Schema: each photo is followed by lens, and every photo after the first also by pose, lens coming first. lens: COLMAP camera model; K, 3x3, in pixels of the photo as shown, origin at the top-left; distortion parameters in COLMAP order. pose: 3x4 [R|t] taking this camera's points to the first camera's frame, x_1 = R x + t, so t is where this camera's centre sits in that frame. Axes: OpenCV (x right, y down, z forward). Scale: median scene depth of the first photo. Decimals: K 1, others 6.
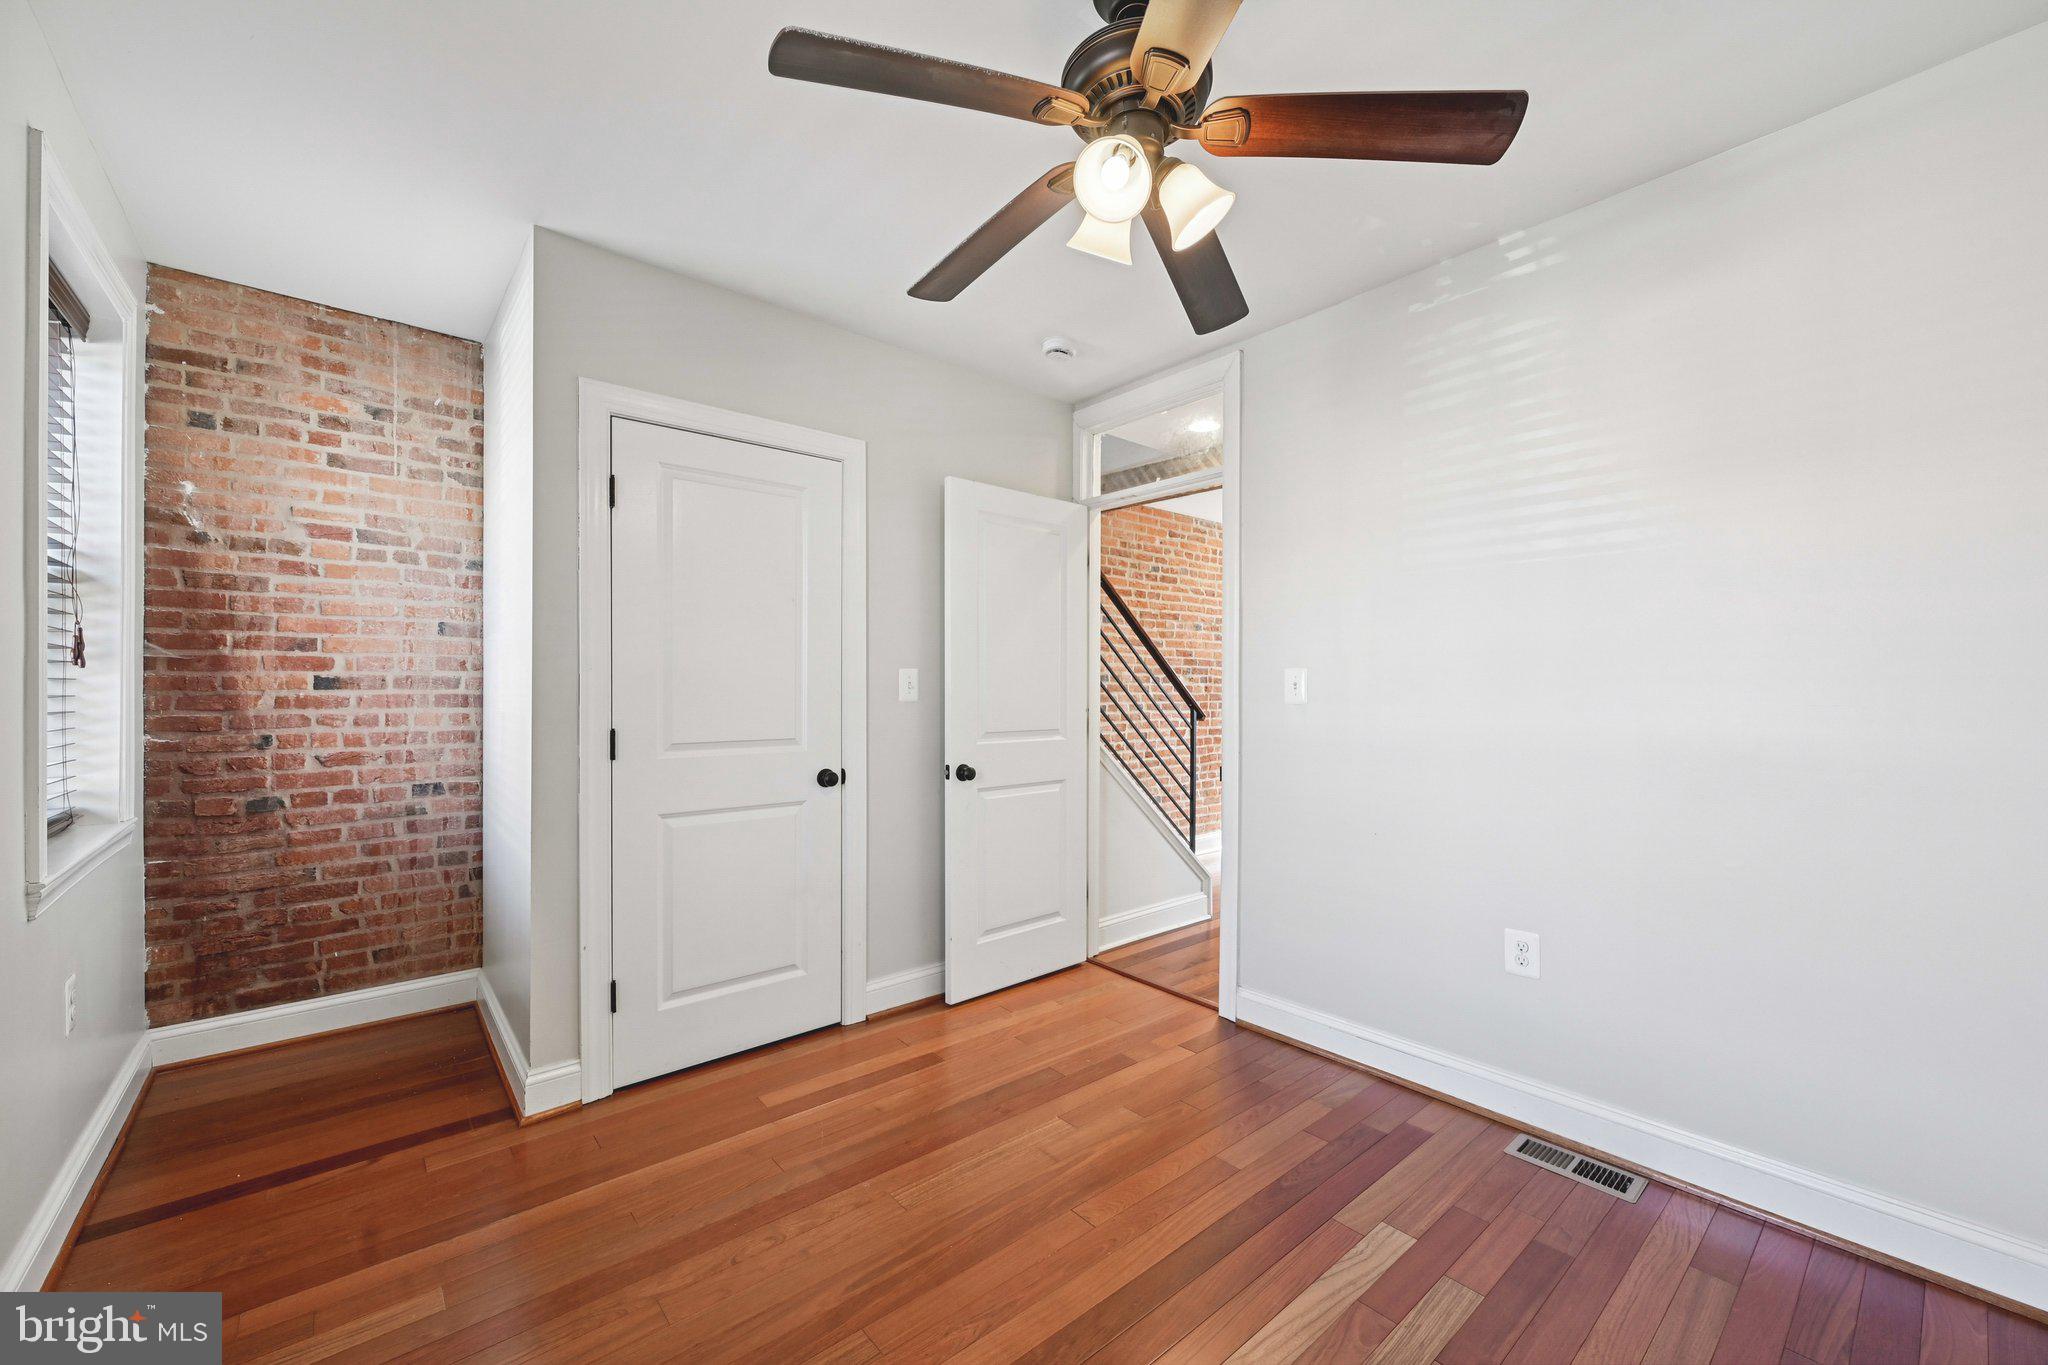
lens RADIAL K [[807.1, 0, 1033.8], [0, 807.1, 695.5], [0, 0, 1]] dist [-0.001549, -0.000099]
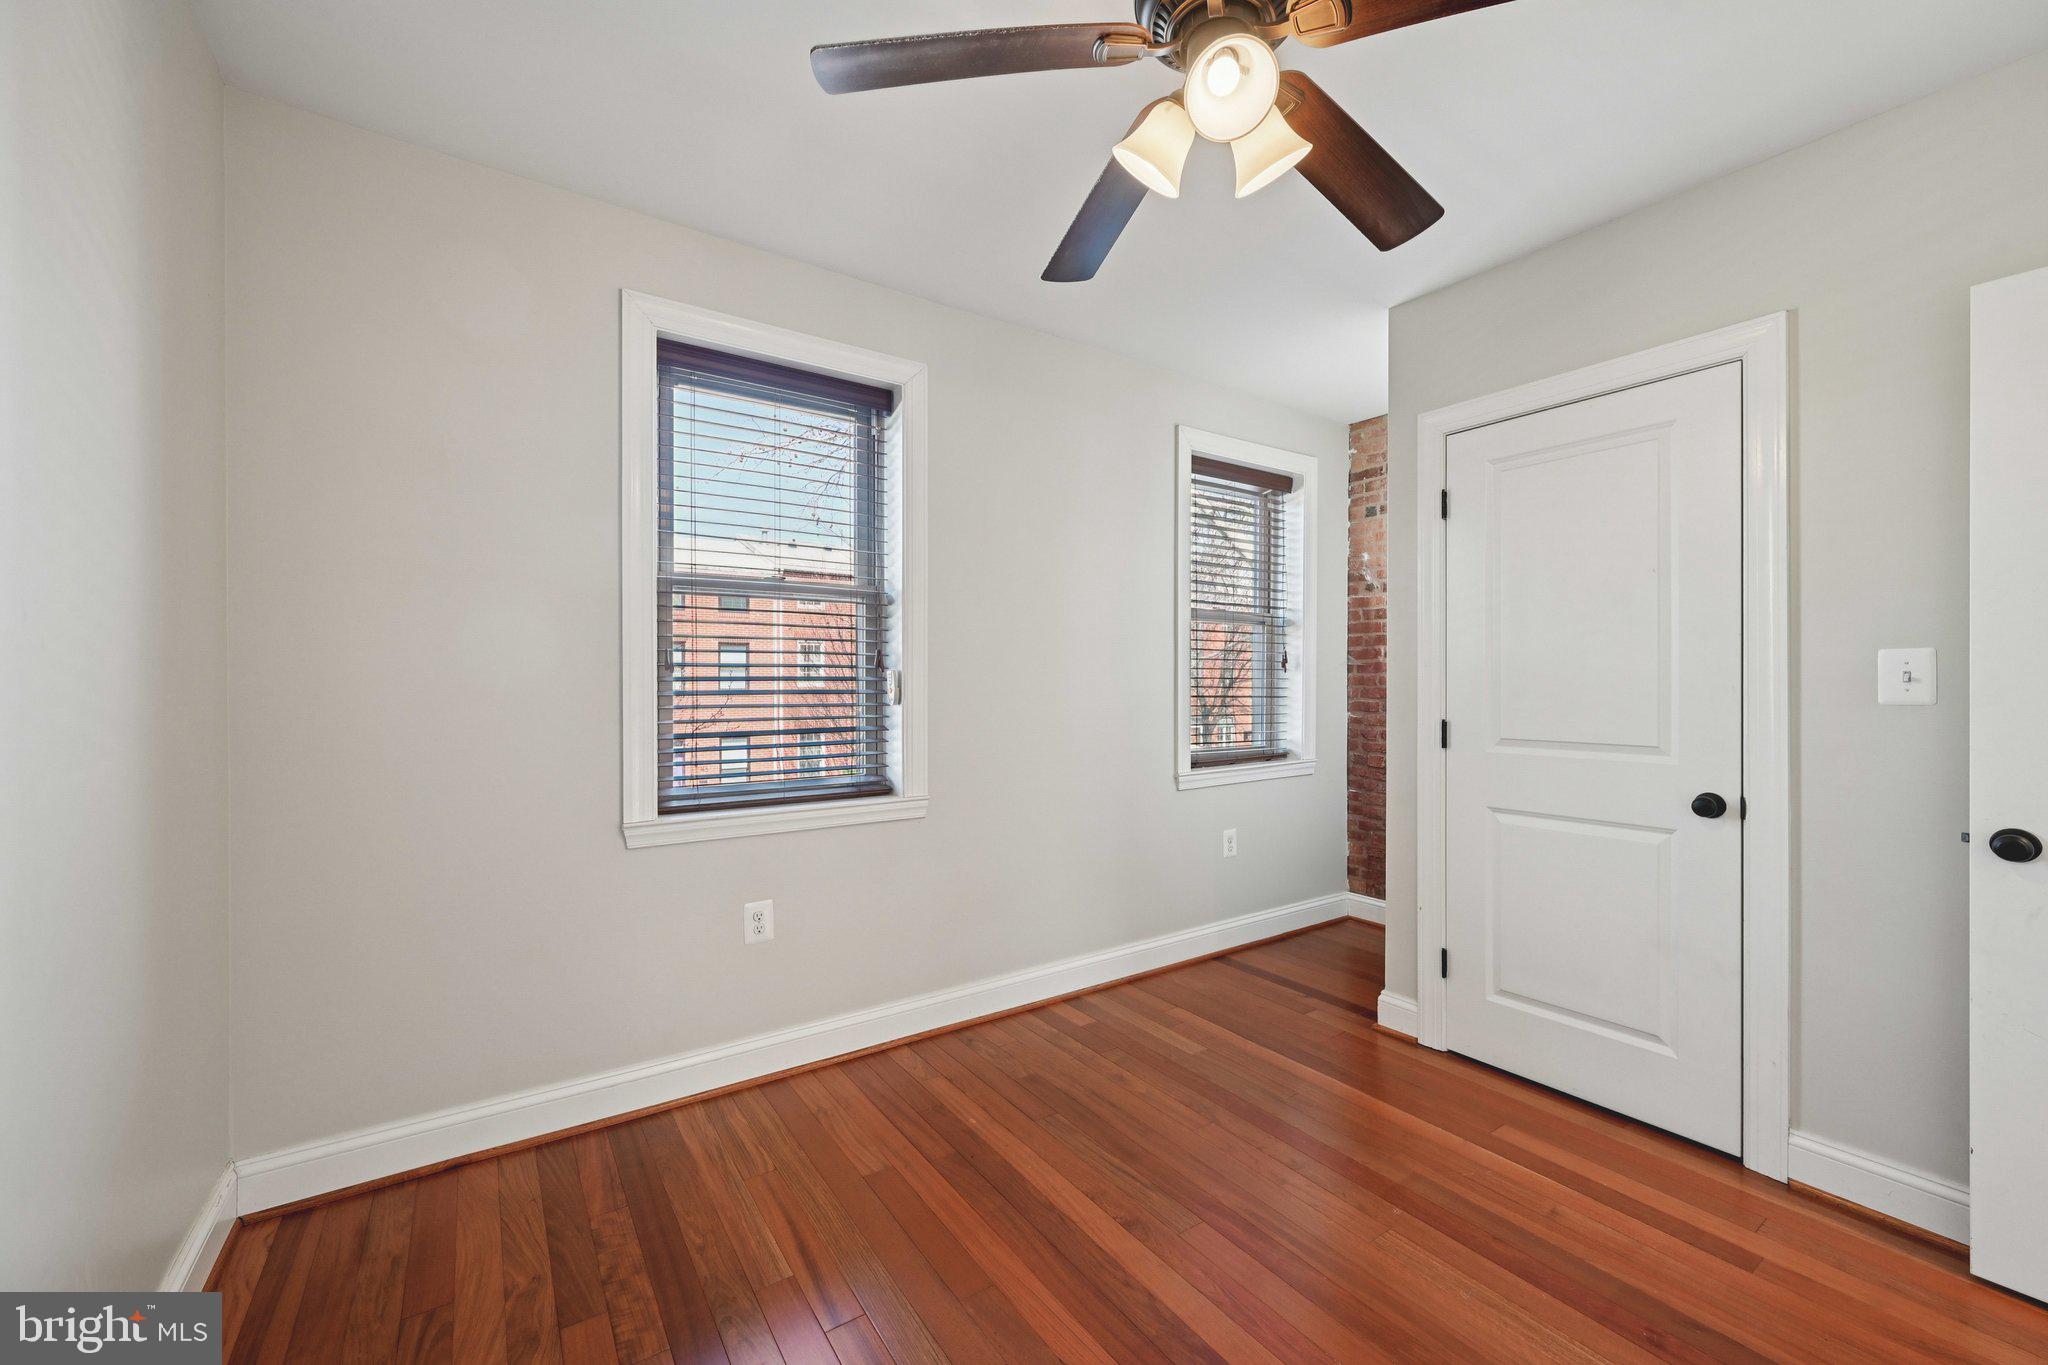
lens RADIAL K [[807.1, 0, 1033.8], [0, 807.1, 695.5], [0, 0, 1]] dist [-0.001549, -0.000099]
pose [[-0.104446, 0.012146, -0.994456, 0.594540], [-0.012200, 0.999835, 0.013493, 0.000359], [0.994456, 0.013541, -0.104281, 0.524567]]
